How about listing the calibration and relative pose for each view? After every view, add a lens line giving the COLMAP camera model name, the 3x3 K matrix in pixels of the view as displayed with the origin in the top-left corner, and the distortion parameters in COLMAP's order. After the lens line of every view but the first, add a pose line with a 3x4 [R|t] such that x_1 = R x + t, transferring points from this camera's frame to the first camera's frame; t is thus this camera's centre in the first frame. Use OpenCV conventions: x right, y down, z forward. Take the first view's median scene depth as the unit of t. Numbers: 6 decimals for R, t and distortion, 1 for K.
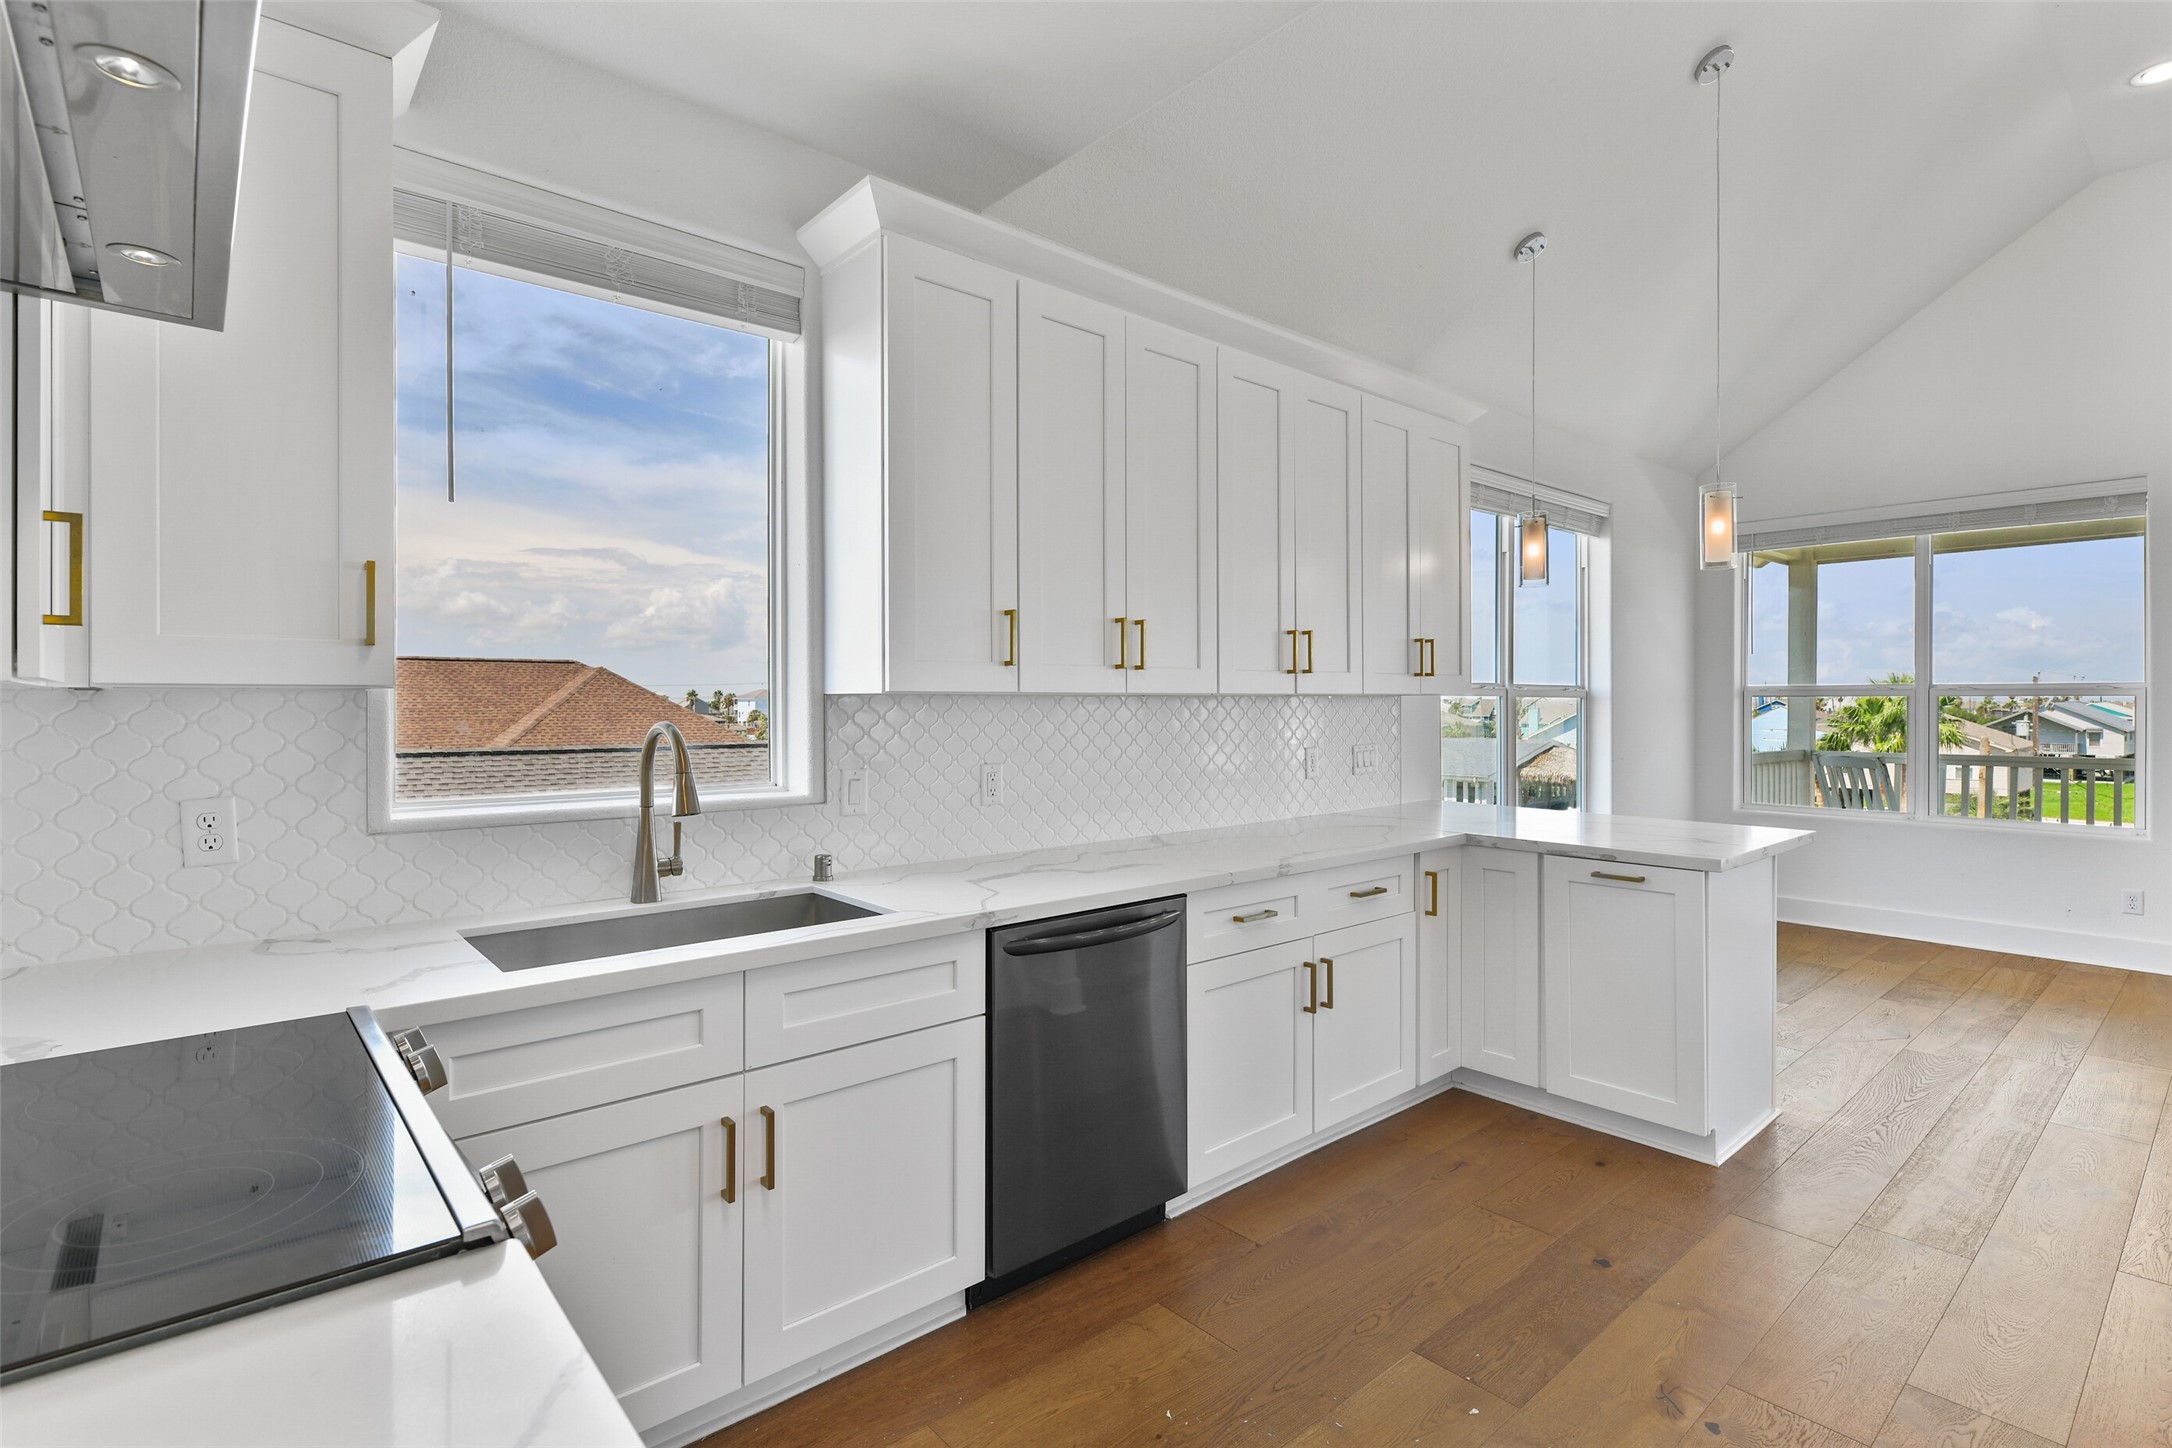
lens RADIAL K [[1026.6, 0, 1085.3], [0, 1026.6, 705.8], [0, 0, 1]] dist [0.000092, 0.000259]
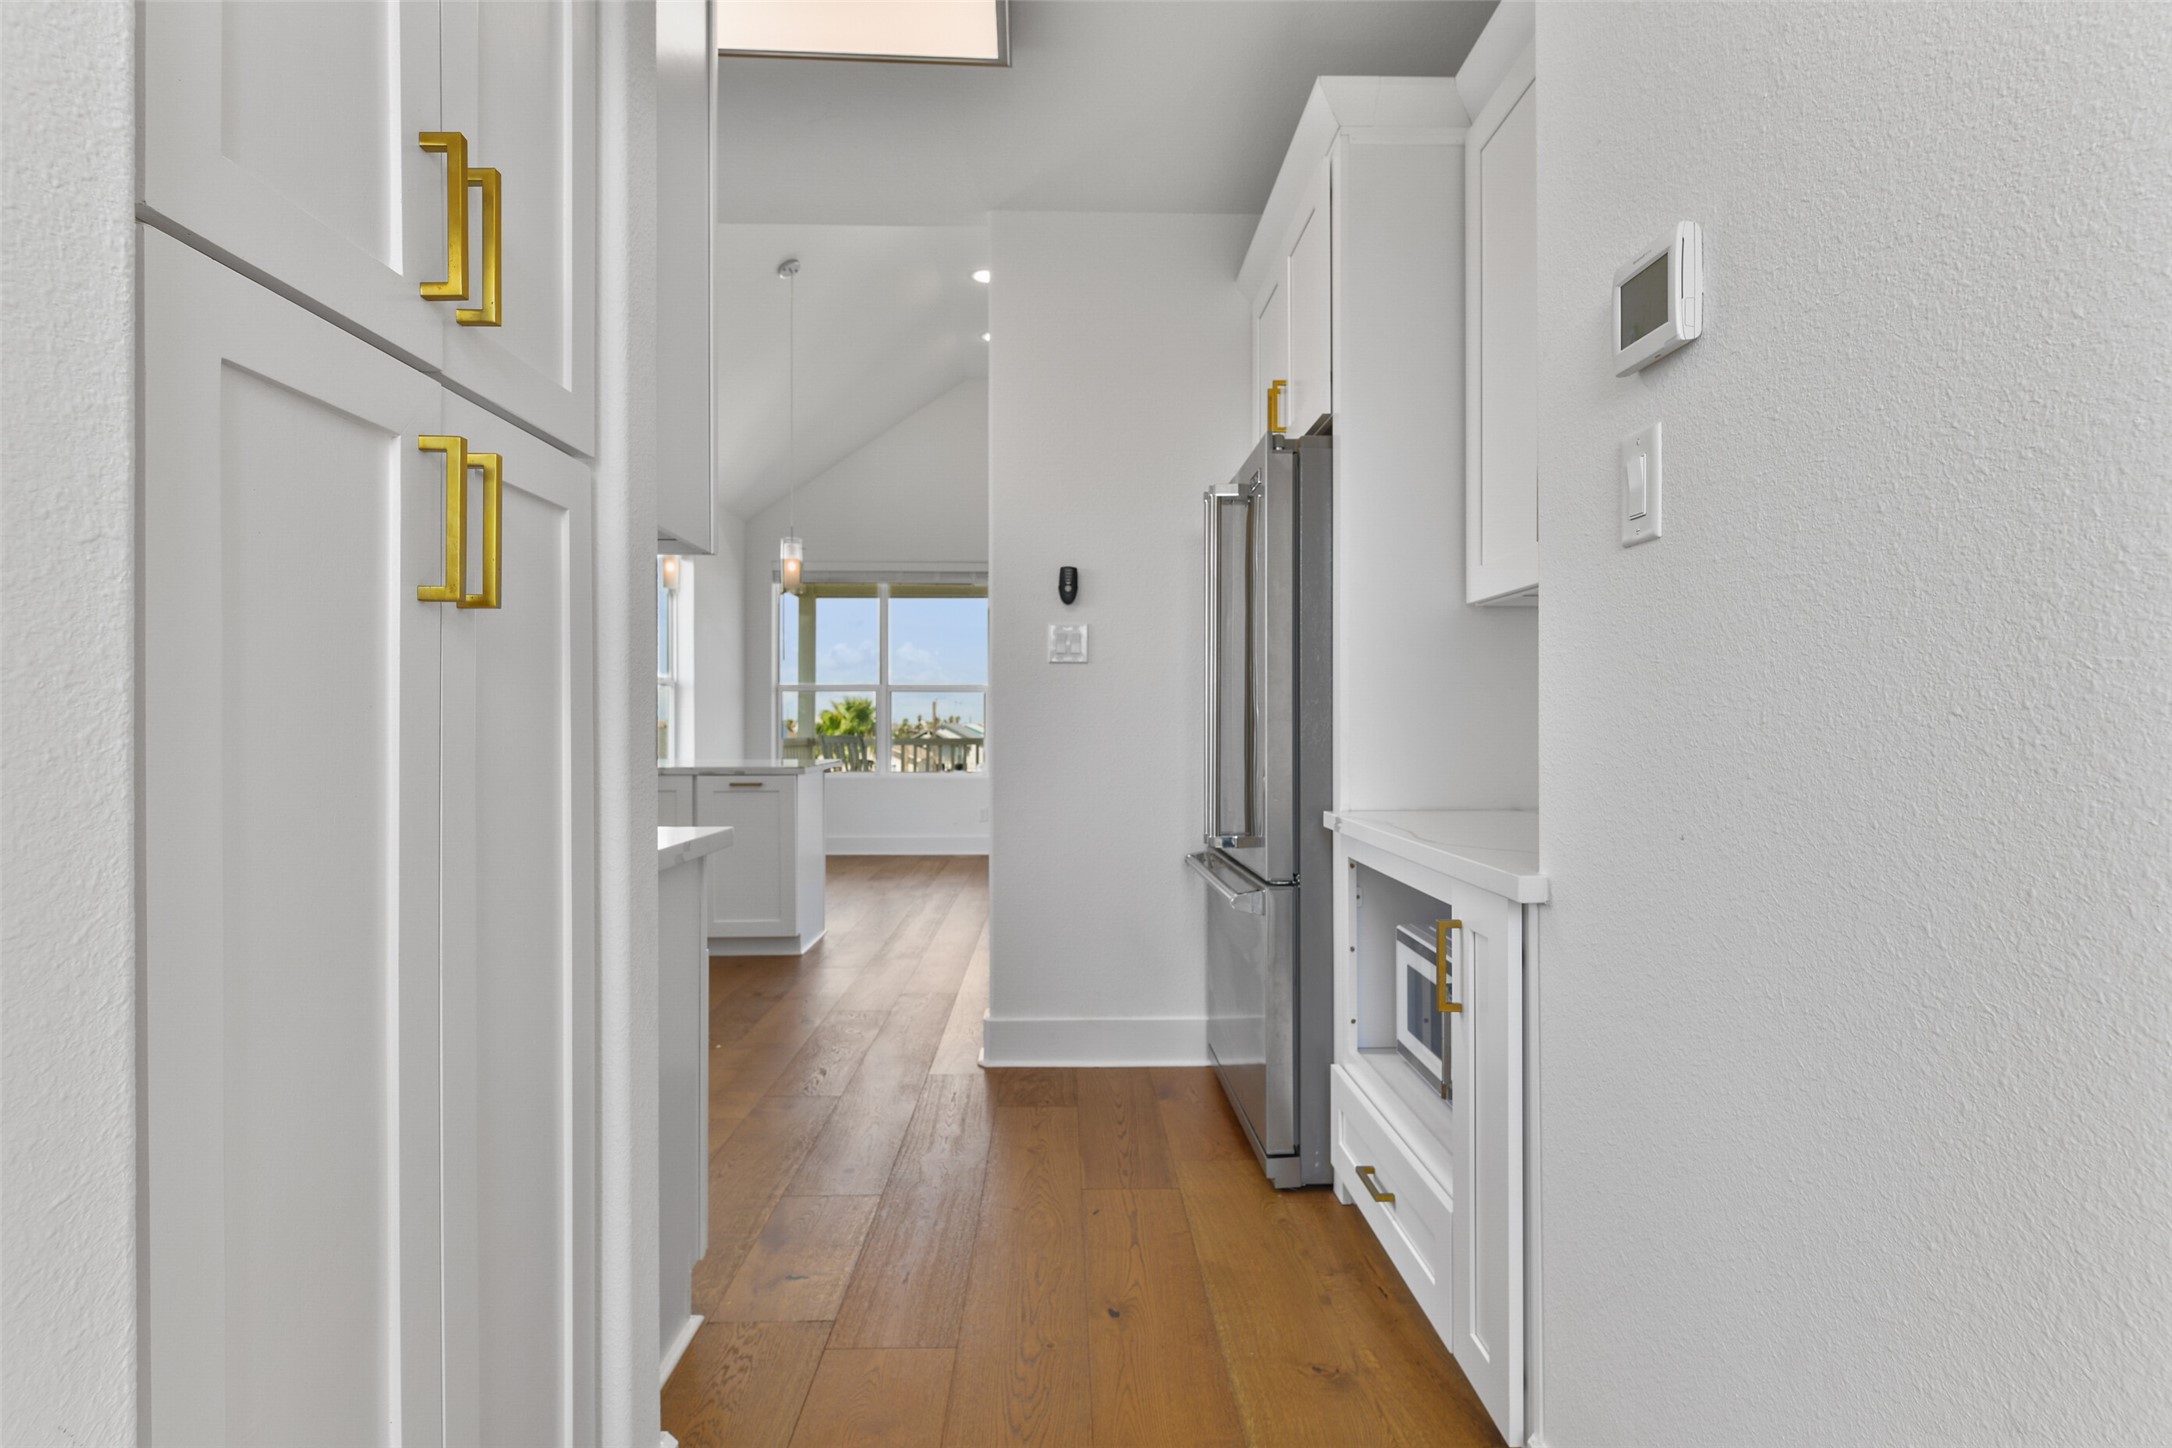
lens RADIAL K [[1091.9, 0, 1086.0], [0, 1091.9, 724.0], [0, 0, 1]] dist [0.000569, -0.000030]
pose [[0.633227, 0.000355, 0.773966, -0.489708], [0.002277, 0.999995, -0.002322, 0.090311], [-0.773962, 0.003232, 0.633223, -0.502286]]
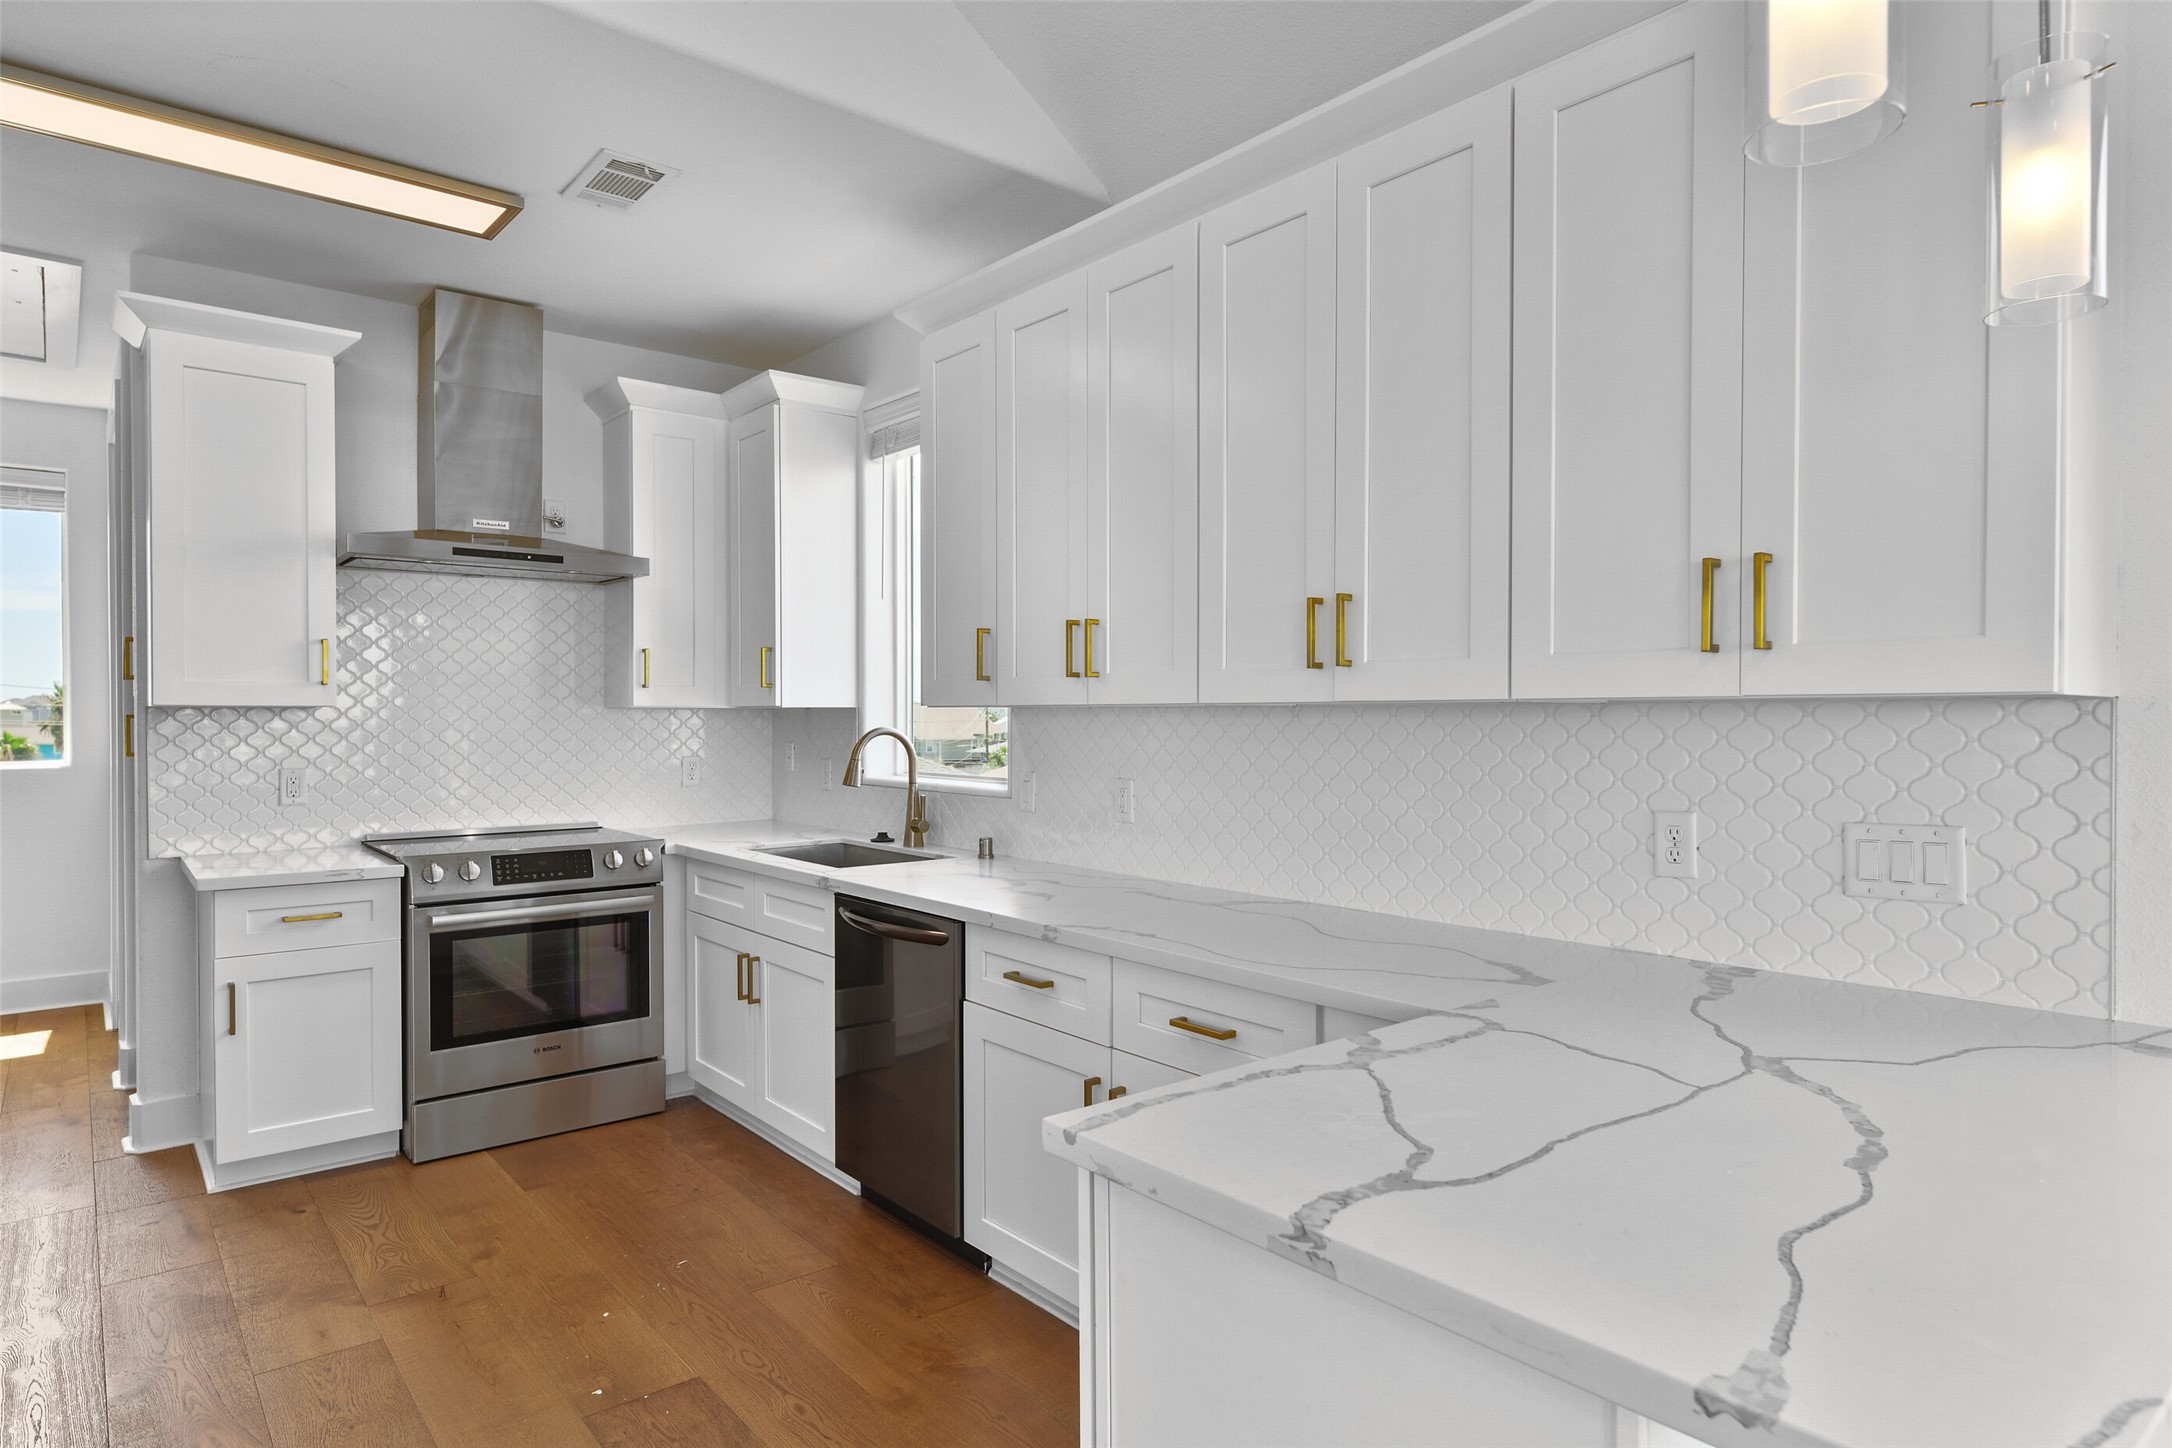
lens RADIAL K [[1233.0, 0, 1091.3], [0, 1233.0, 728.9], [0, 0, 1]] dist [0.005344, 0.000233]
pose [[-0.022131, 0.013346, -0.999666, 1.154424], [-0.002883, 0.999906, 0.013413, -0.005767], [0.999751, 0.003179, -0.022091, 1.091051]]
